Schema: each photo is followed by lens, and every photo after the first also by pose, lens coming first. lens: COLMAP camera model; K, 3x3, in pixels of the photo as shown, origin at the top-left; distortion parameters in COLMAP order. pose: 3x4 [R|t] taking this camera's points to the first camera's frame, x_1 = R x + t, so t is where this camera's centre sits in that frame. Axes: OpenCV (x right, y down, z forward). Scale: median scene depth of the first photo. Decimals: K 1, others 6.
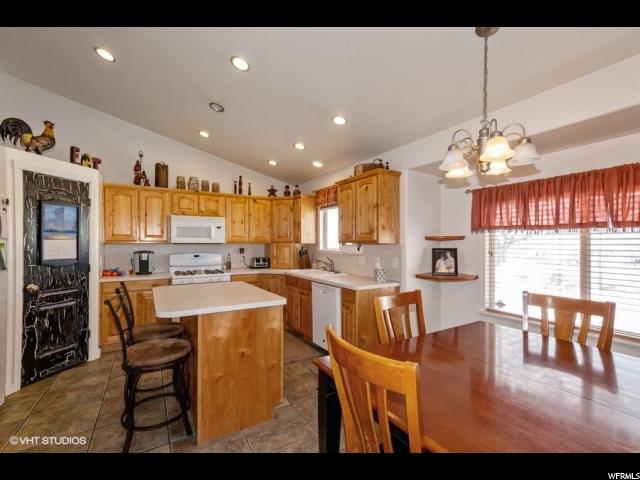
lens RADIAL K [[285.6, 0, 318.2], [0, 285.6, 243.2], [0, 0, 1]] dist [-0.000935, 0.015966]
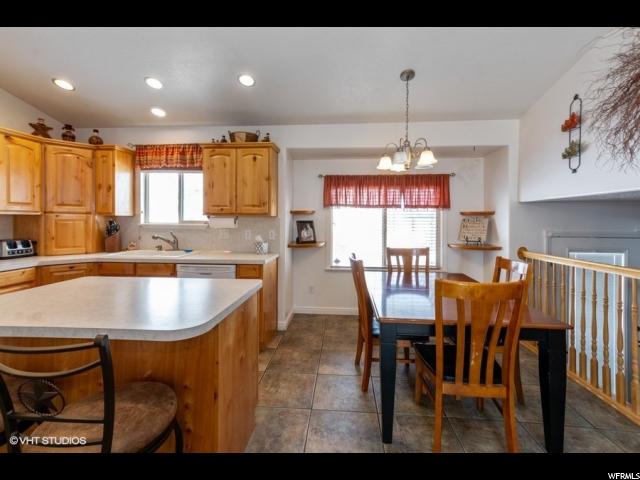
lens RADIAL K [[287.4, 0, 318.9], [0, 287.4, 221.3], [0, 0, 1]] dist [0.020574, 0.000211]
pose [[0.585328, -0.005199, 0.810780, -0.480213], [-0.005545, 0.999930, 0.010415, 0.006804], [-0.810778, -0.010593, 0.585258, 0.243157]]
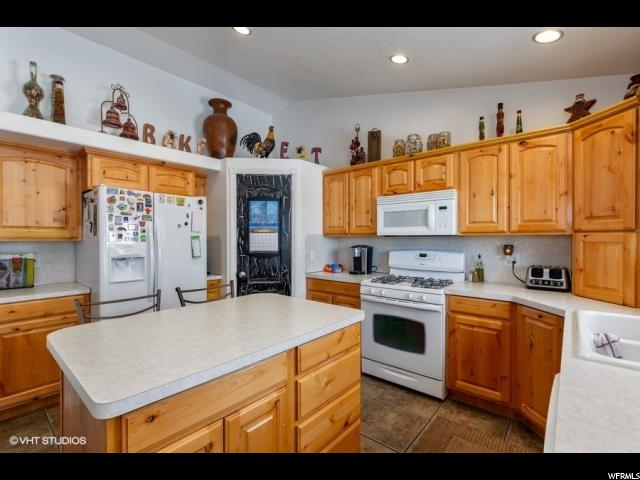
lens RADIAL K [[296.3, 0, 320.0], [0, 296.3, 240.0], [0, 0, 1]] dist [0.000032, -0.000022]
pose [[0.314372, 0.007428, -0.949271, 0.191058], [0.003319, 0.999955, 0.008923, 0.005013], [0.949294, -0.005956, 0.314334, 0.765157]]
